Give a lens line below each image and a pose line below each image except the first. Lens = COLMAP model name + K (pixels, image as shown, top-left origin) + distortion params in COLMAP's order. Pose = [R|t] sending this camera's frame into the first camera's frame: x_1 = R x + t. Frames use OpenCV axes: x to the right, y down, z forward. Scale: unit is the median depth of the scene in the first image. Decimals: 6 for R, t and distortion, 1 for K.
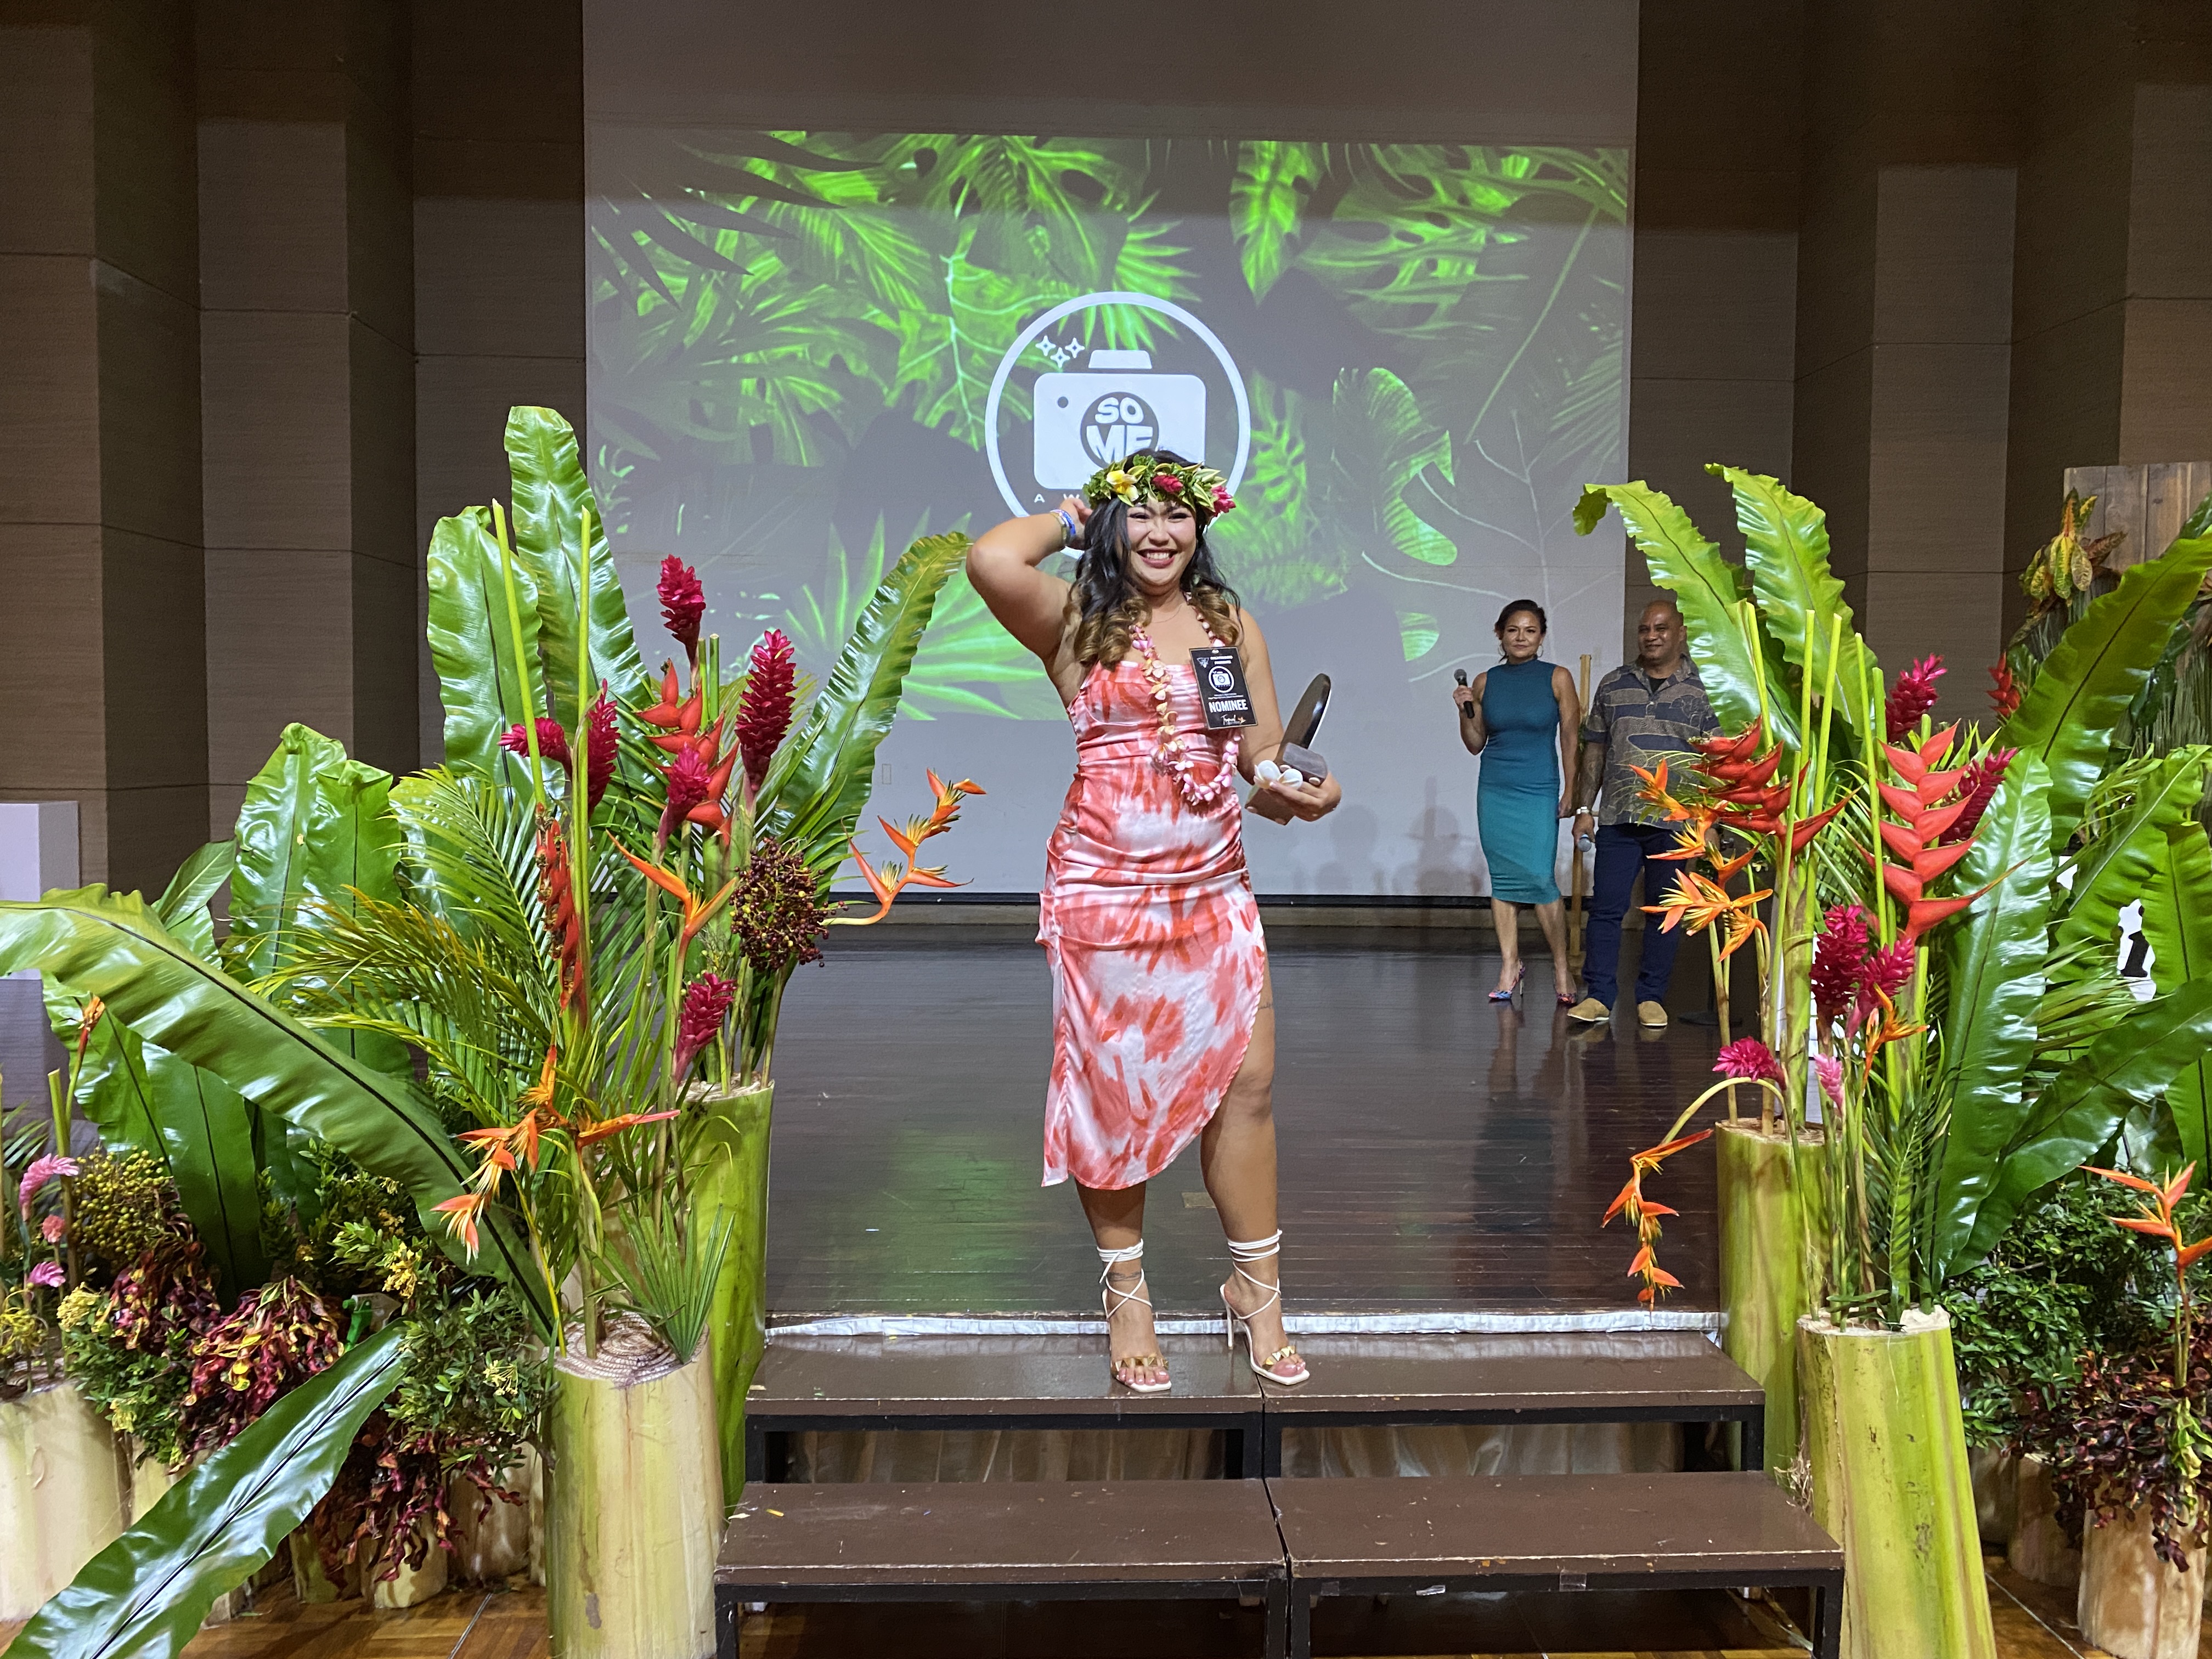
lens RADIAL K [[1701.3, 0, 1120.3], [0, 1701.3, 825.1], [0, 0, 1]] dist [0.018479, -0.013158]
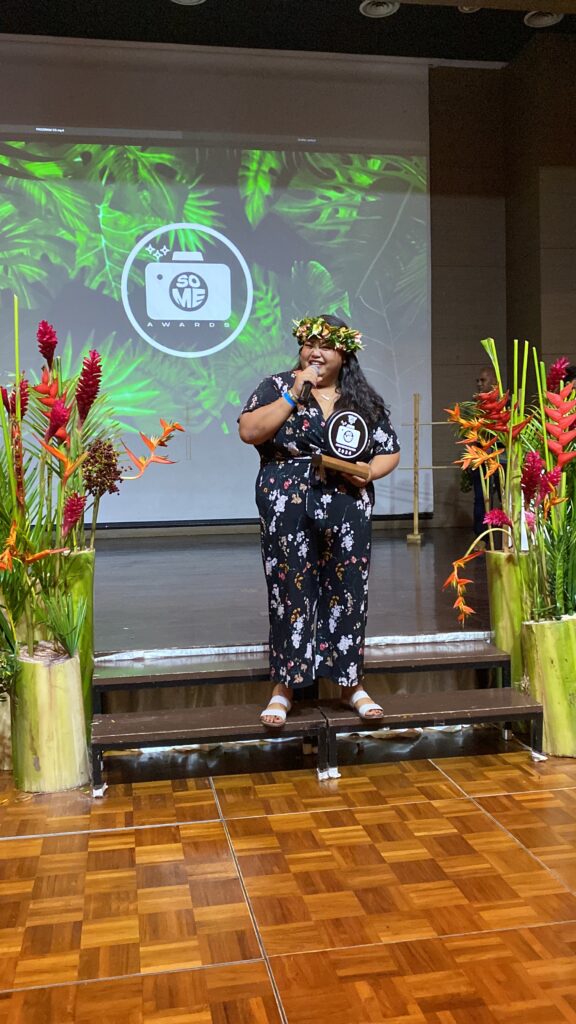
lens RADIAL K [[898.2, 0, 287.0], [0, 898.2, 504.7], [0, 0, 1]] dist [0.096522, -0.213090]
pose [[0.990872, -0.035797, 0.129967, -0.085410], [0.037187, 0.999274, -0.008285, 0.093130], [-0.129576, 0.013042, 0.991484, -0.211407]]
